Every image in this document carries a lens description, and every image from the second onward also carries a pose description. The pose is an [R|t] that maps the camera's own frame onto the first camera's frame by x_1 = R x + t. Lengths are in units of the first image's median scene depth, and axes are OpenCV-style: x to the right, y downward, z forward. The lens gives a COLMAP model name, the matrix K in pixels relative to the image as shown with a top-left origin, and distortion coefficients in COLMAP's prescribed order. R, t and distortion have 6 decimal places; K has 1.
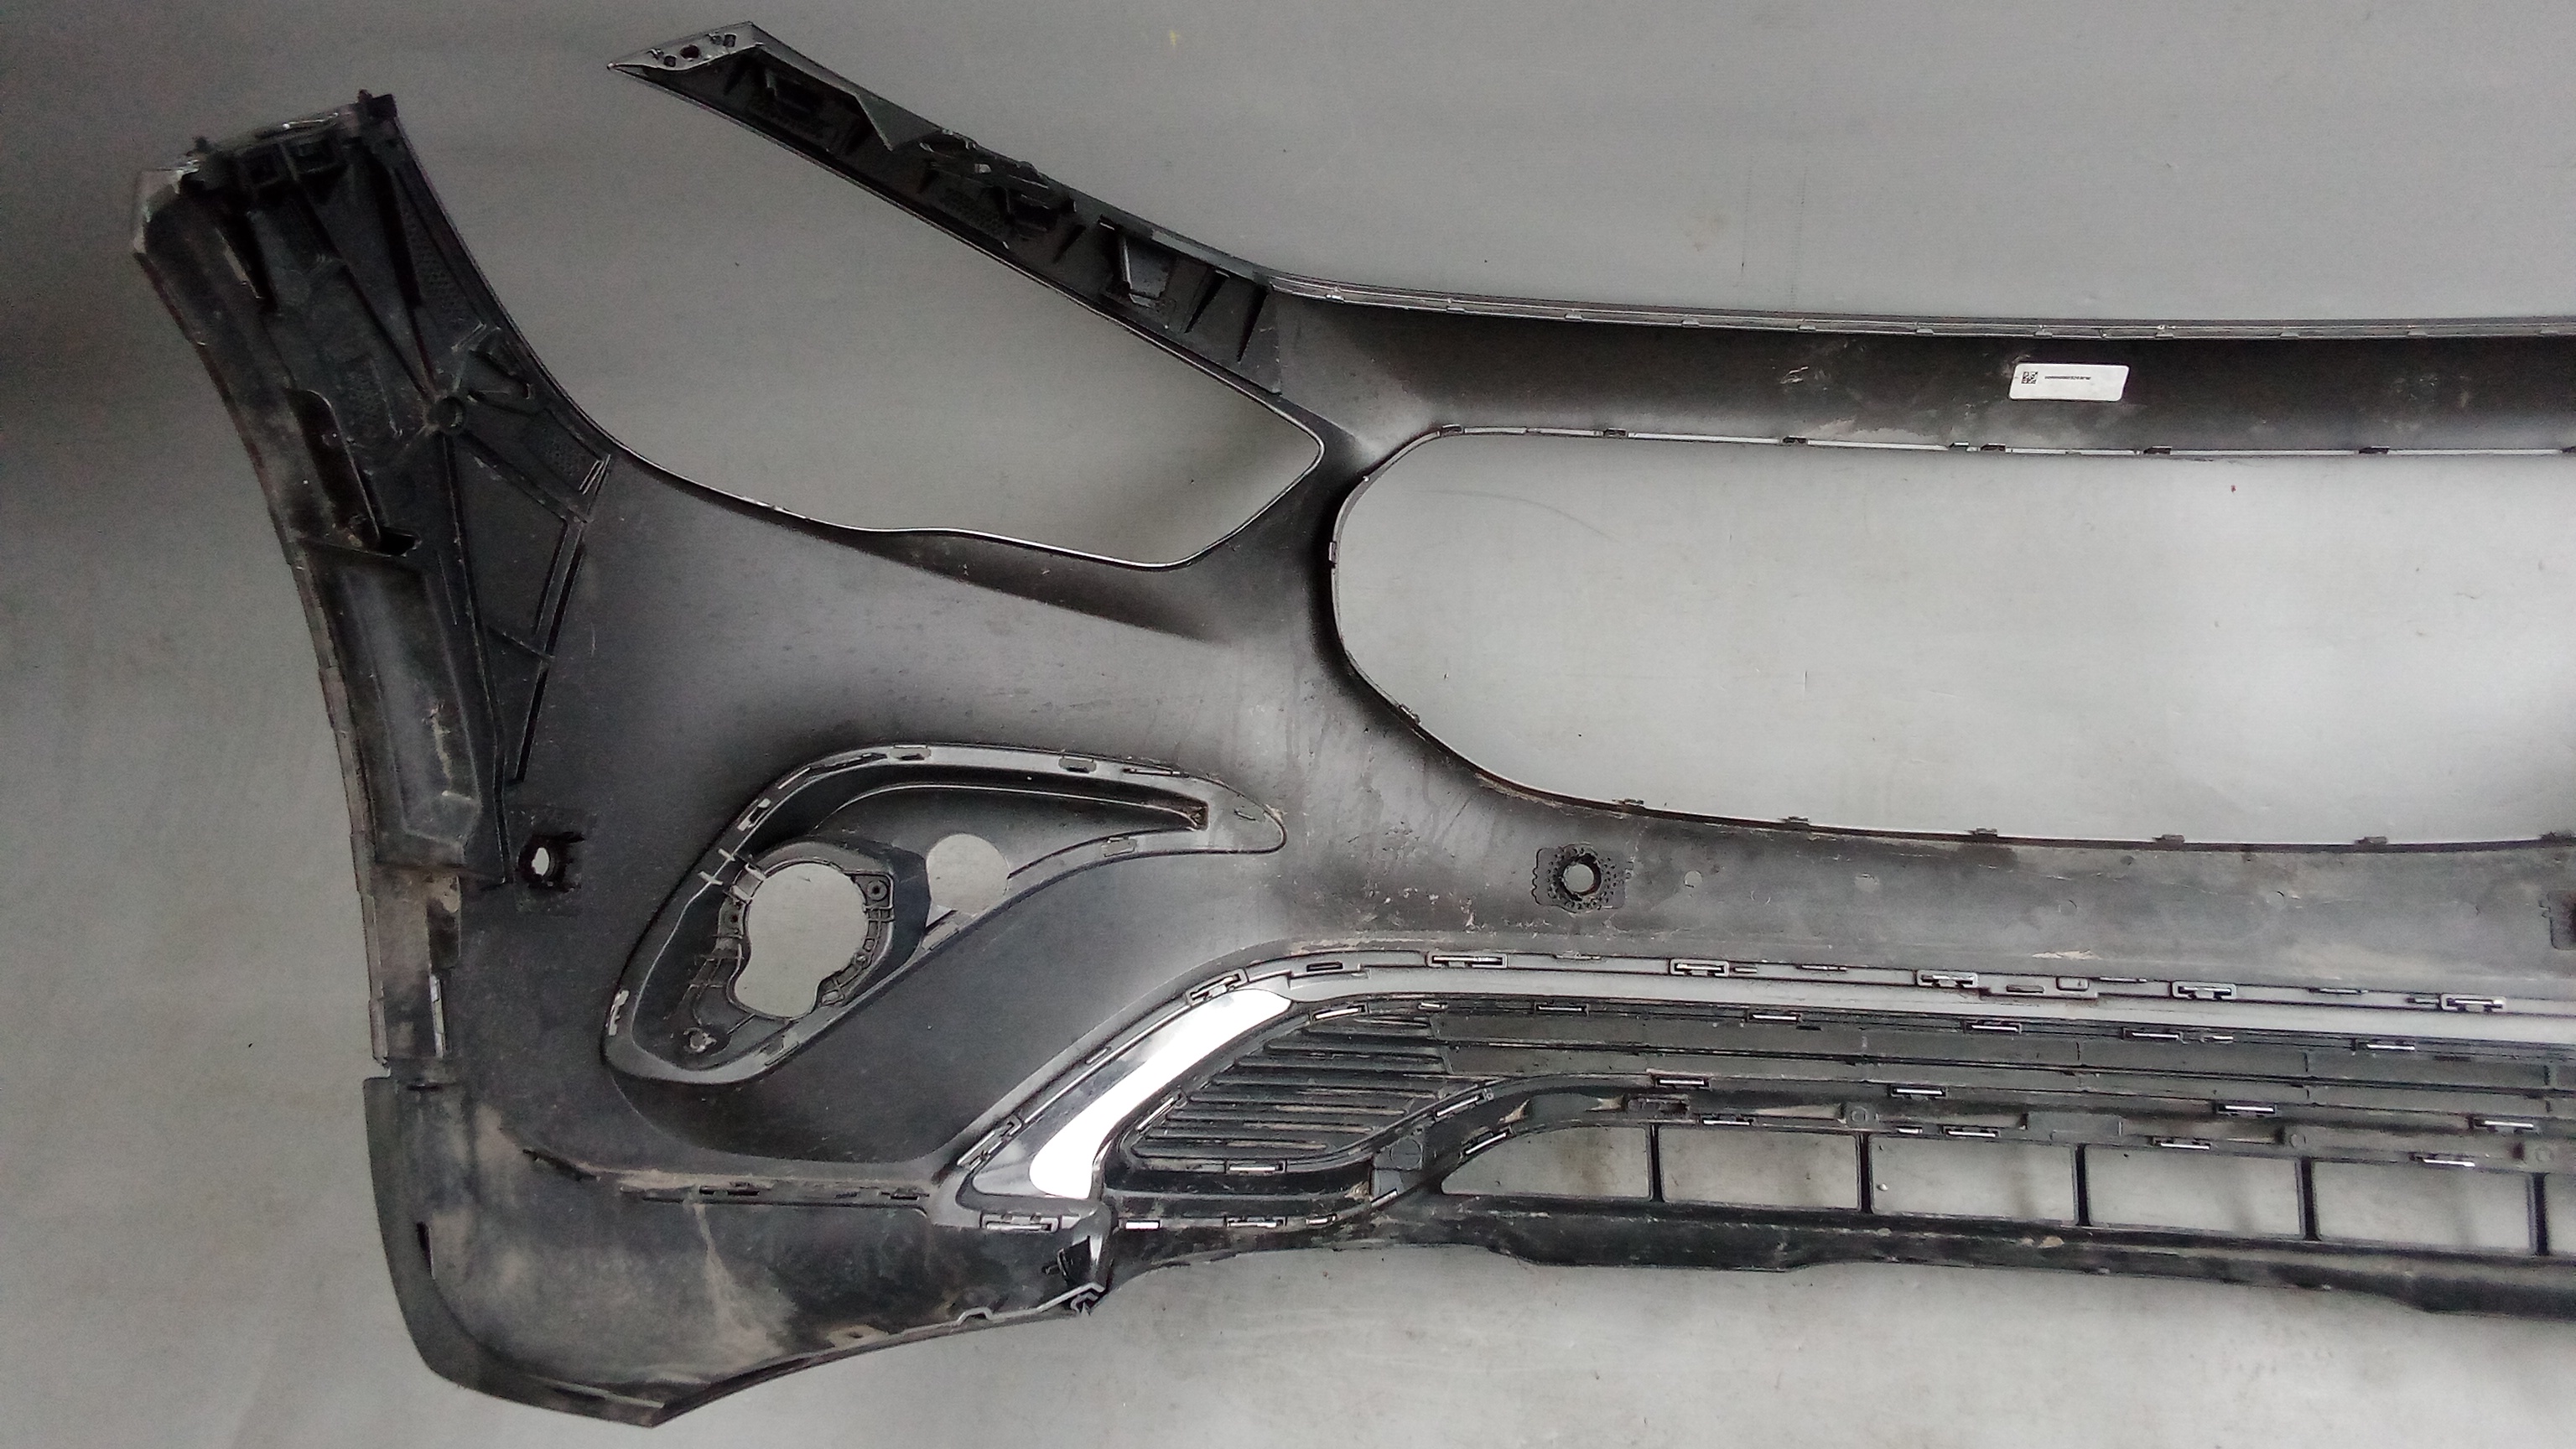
lens RADIAL K [[2020.2, 0, 1318.9], [0, 2020.2, 705.3], [0, 0, 1]] dist [0.049906, -0.086704]
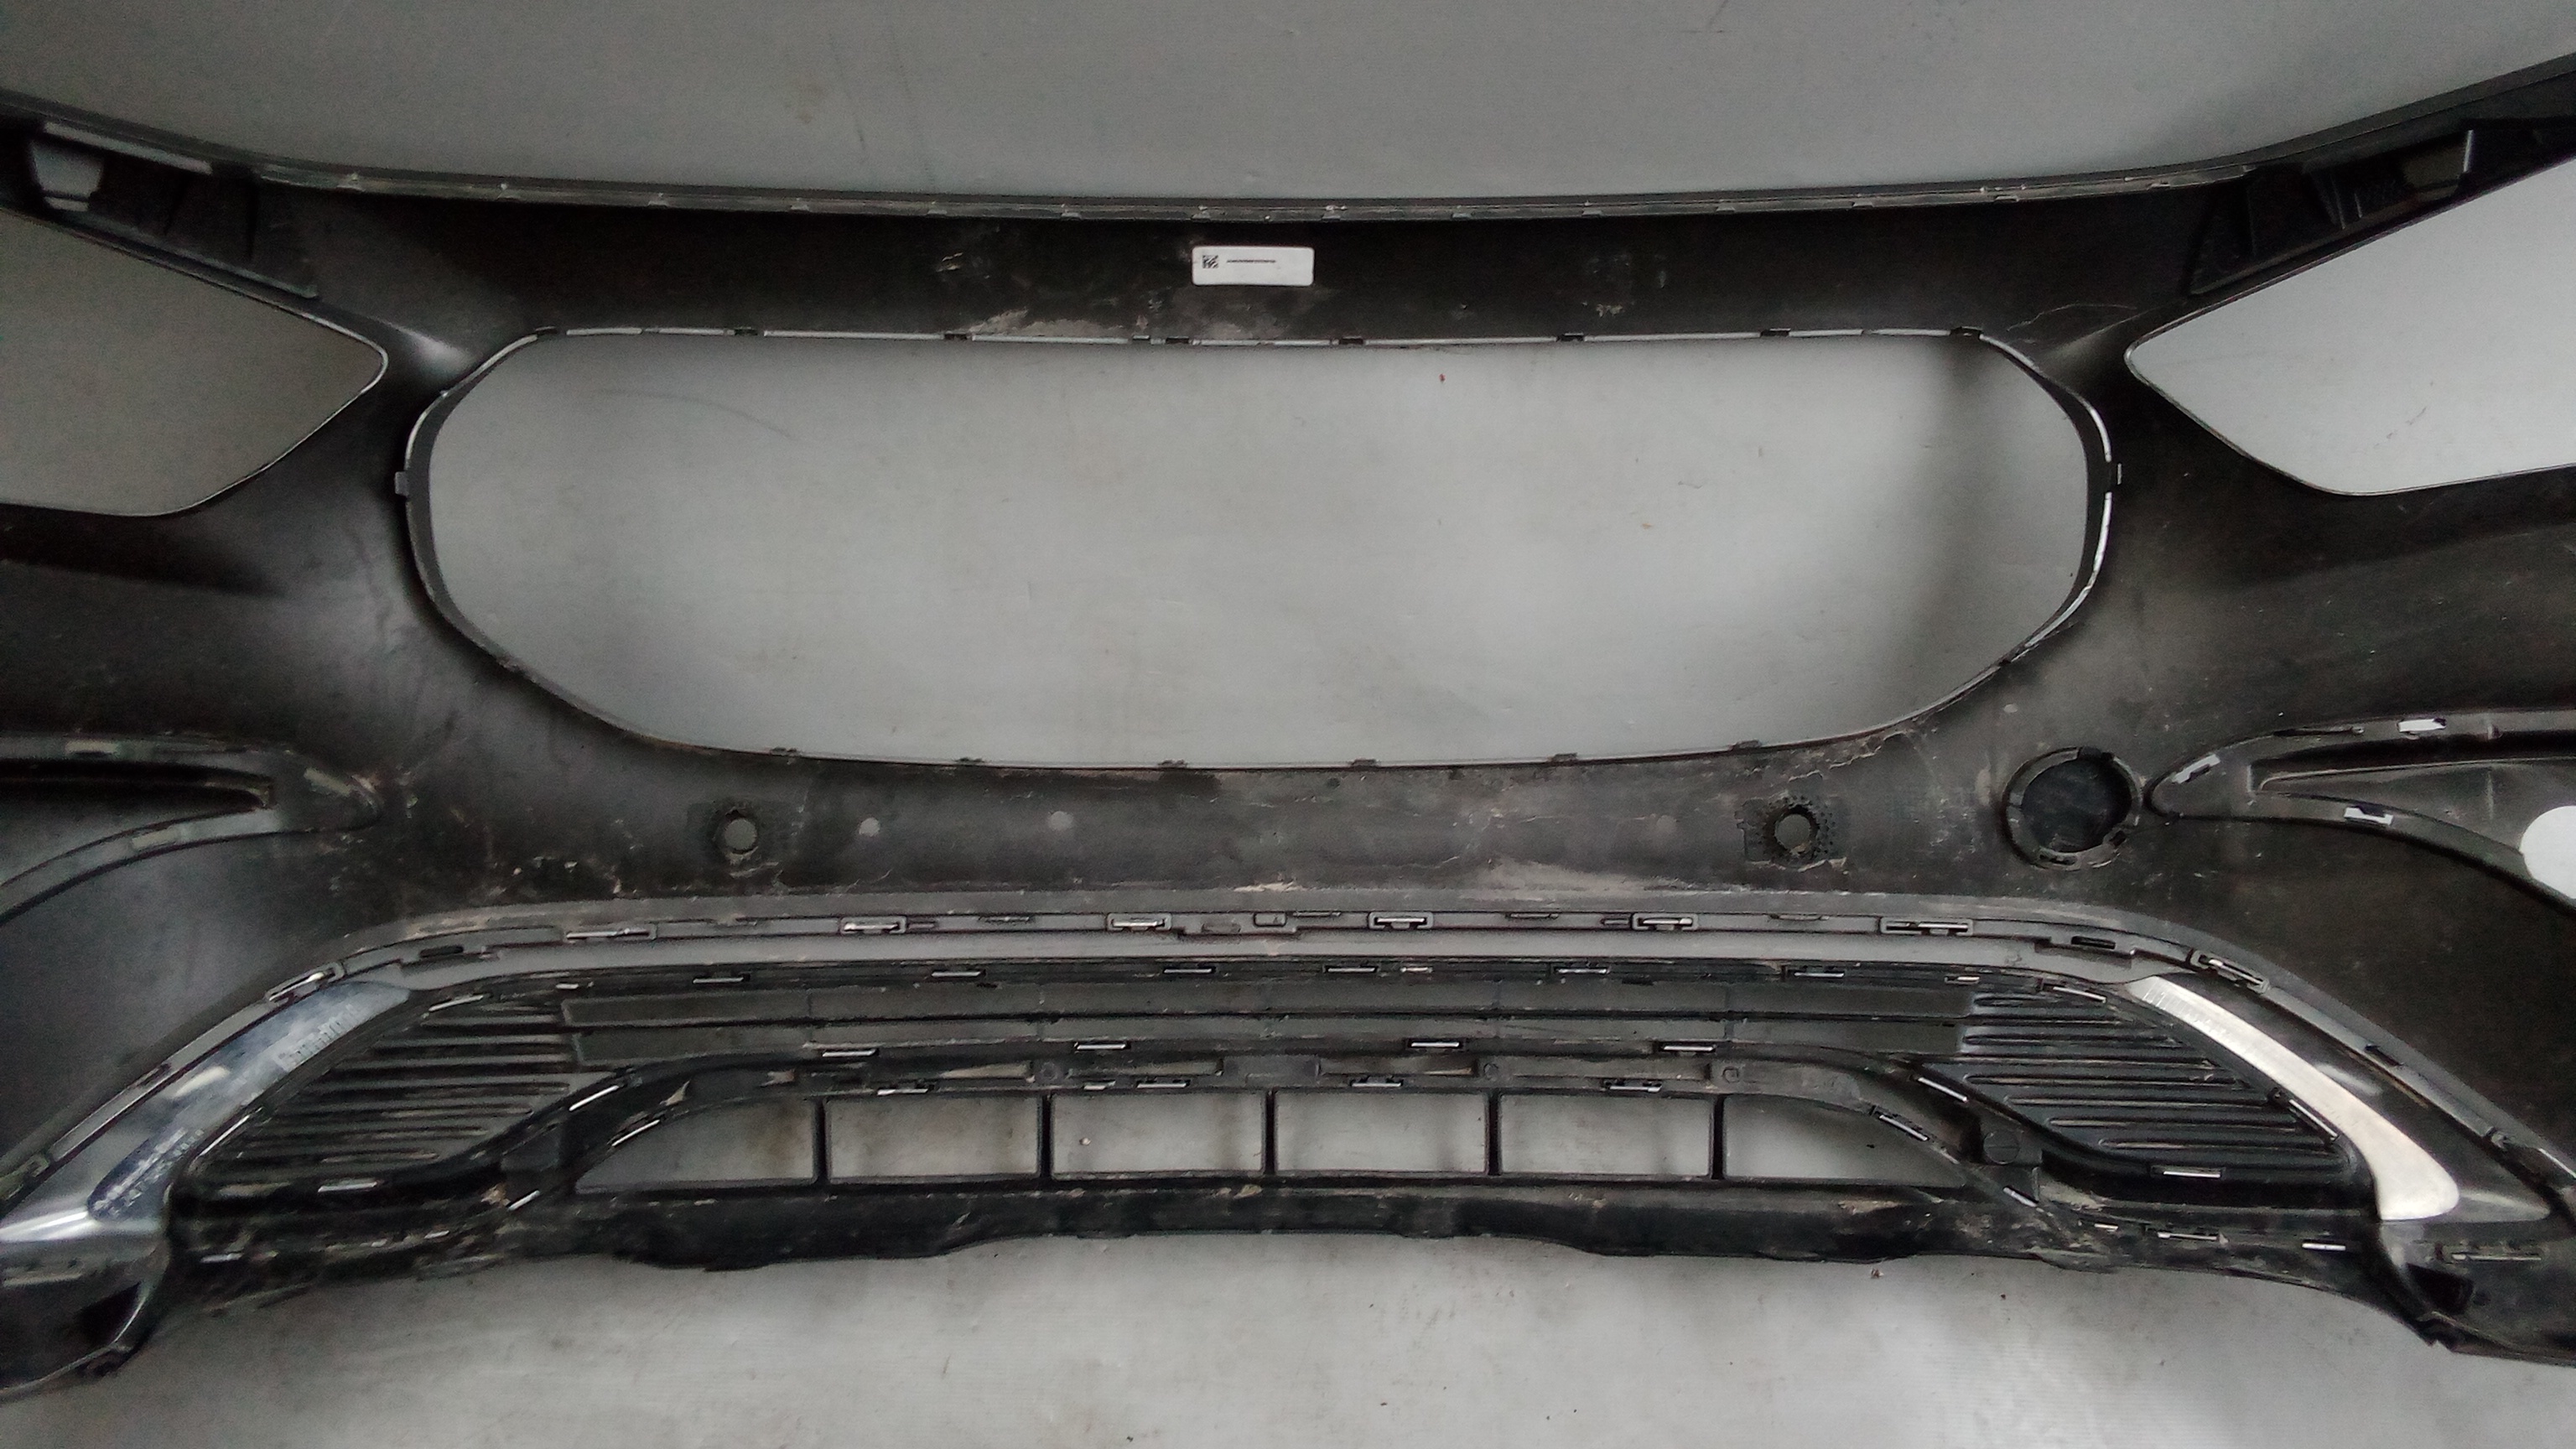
lens RADIAL K [[2020.2, 0, 1318.9], [0, 2020.2, 705.3], [0, 0, 1]] dist [0.049906, -0.086704]
pose [[0.991668, -0.046932, 0.119965, 0.290950], [0.033588, 0.993261, 0.110928, -0.065688], [-0.124363, -0.105975, 0.986561, 0.086073]]
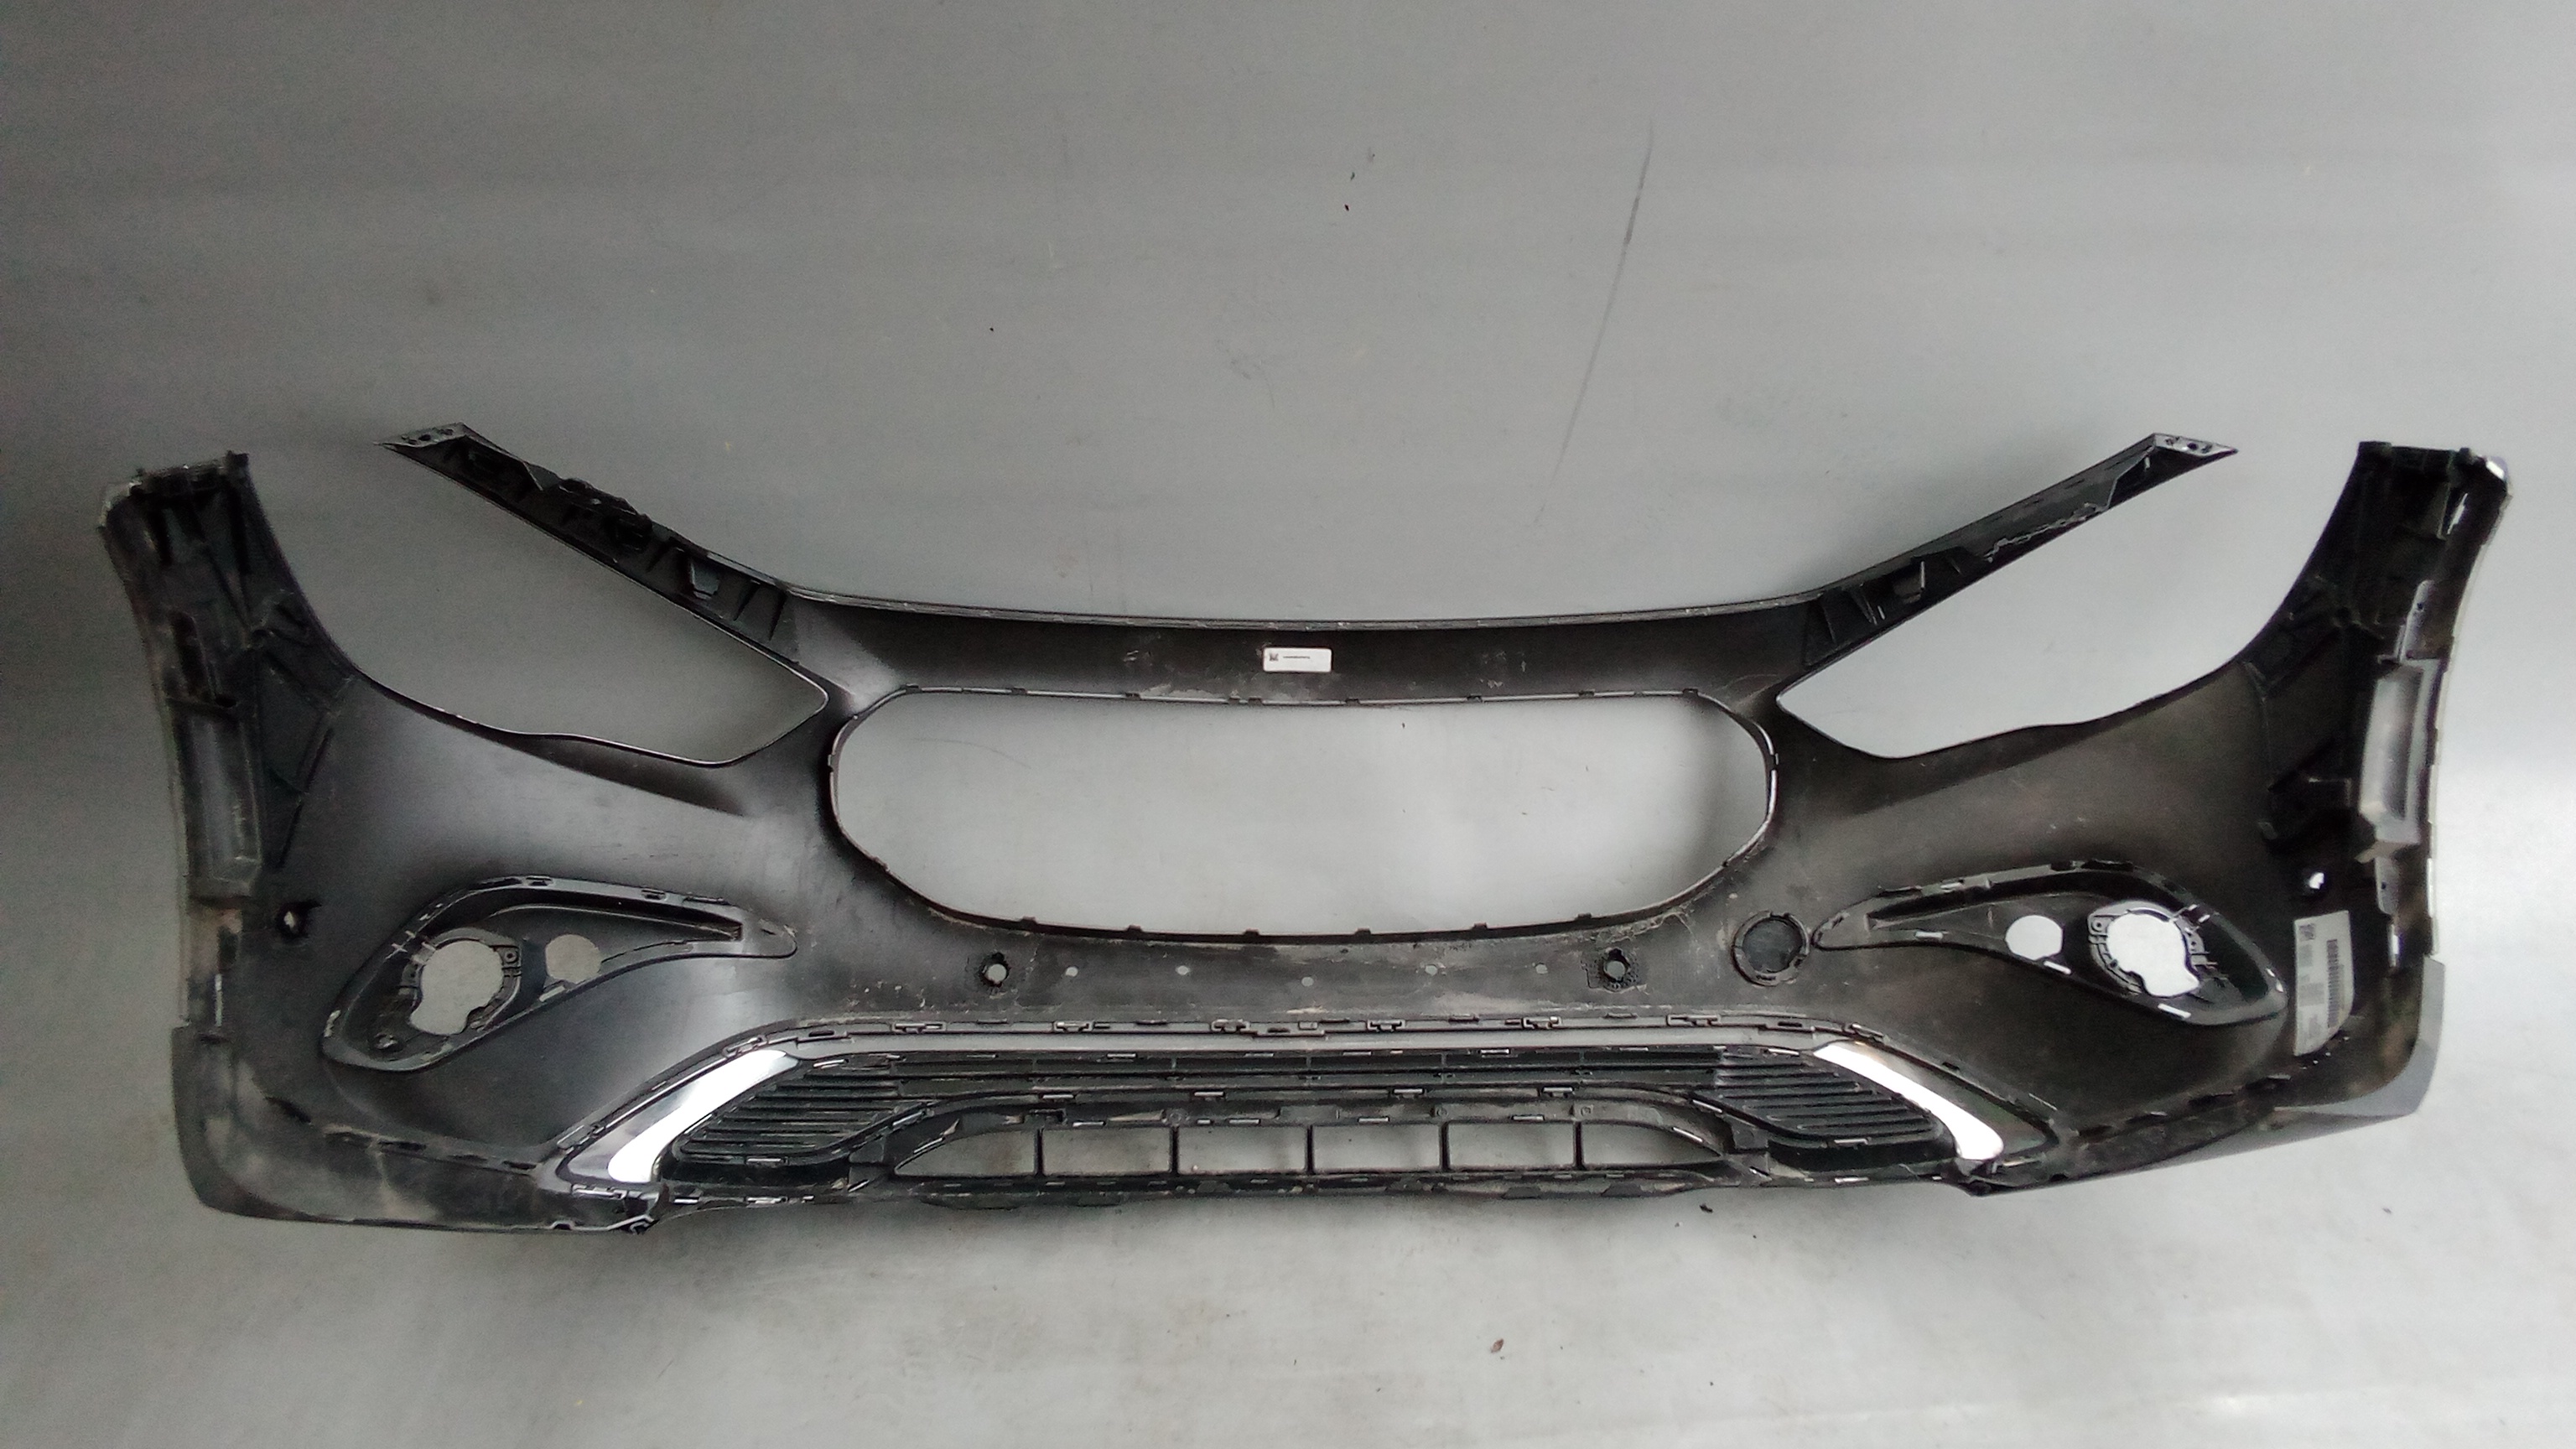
lens RADIAL K [[2020.2, 0, 1318.9], [0, 2020.2, 705.3], [0, 0, 1]] dist [0.049906, -0.086704]
pose [[0.988990, -0.003584, 0.147939, 0.150770], [0.038727, 0.971134, -0.235370, 0.269697], [-0.142825, 0.238508, 0.960581, -0.577395]]
